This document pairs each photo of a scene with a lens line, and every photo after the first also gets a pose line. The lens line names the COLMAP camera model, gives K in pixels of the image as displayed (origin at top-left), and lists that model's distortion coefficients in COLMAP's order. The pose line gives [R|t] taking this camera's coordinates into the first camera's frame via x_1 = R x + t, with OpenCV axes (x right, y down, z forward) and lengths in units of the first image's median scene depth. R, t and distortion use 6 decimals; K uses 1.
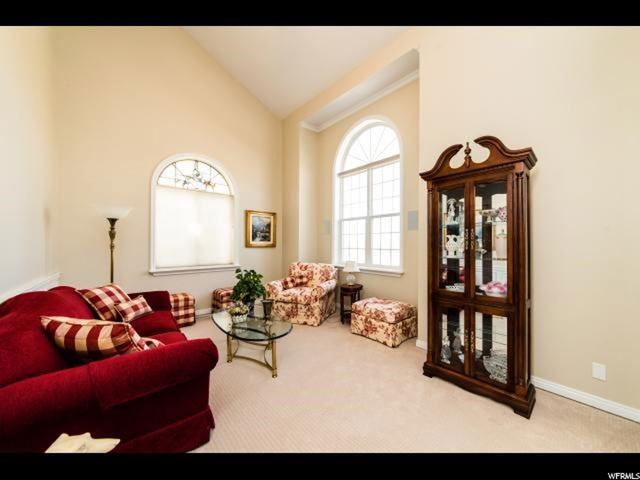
lens RADIAL K [[230.9, 0, 321.7], [0, 230.9, 245.2], [0, 0, 1]] dist [-0.001424, -0.000104]
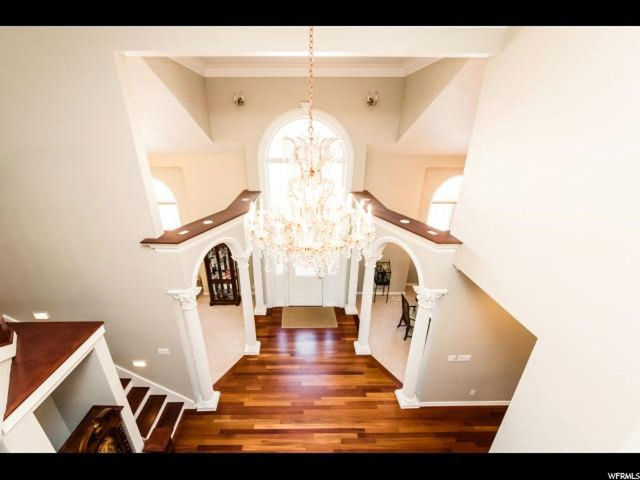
lens RADIAL K [[258.4, 0, 320.0], [0, 258.4, 240.0], [0, 0, 1]] dist [0.000664, 0.000014]
pose [[0.608117, -0.294835, 0.737066, -0.652745], [-0.015677, 0.923832, 0.382478, -1.113942], [-0.793693, -0.244146, 0.557175, -1.279767]]
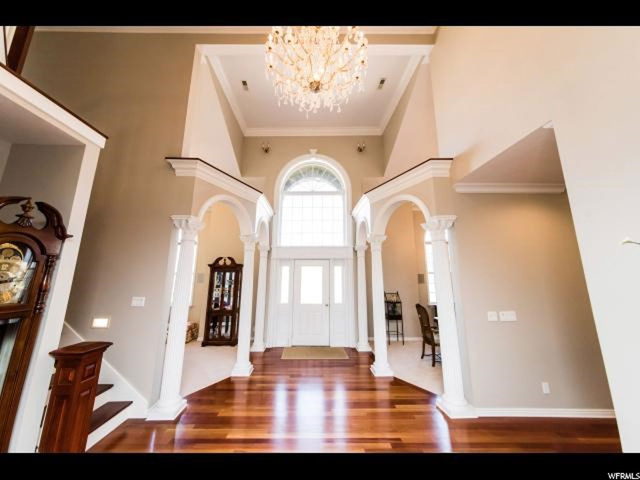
lens RADIAL K [[230.9, 0, 321.7], [0, 230.9, 245.2], [0, 0, 1]] dist [-0.001424, -0.000104]
pose [[0.618138, 0.152006, 0.771232, -0.650596], [-0.002161, 0.981450, -0.191707, -0.020925], [-0.786066, 0.116835, 0.607000, -1.284197]]
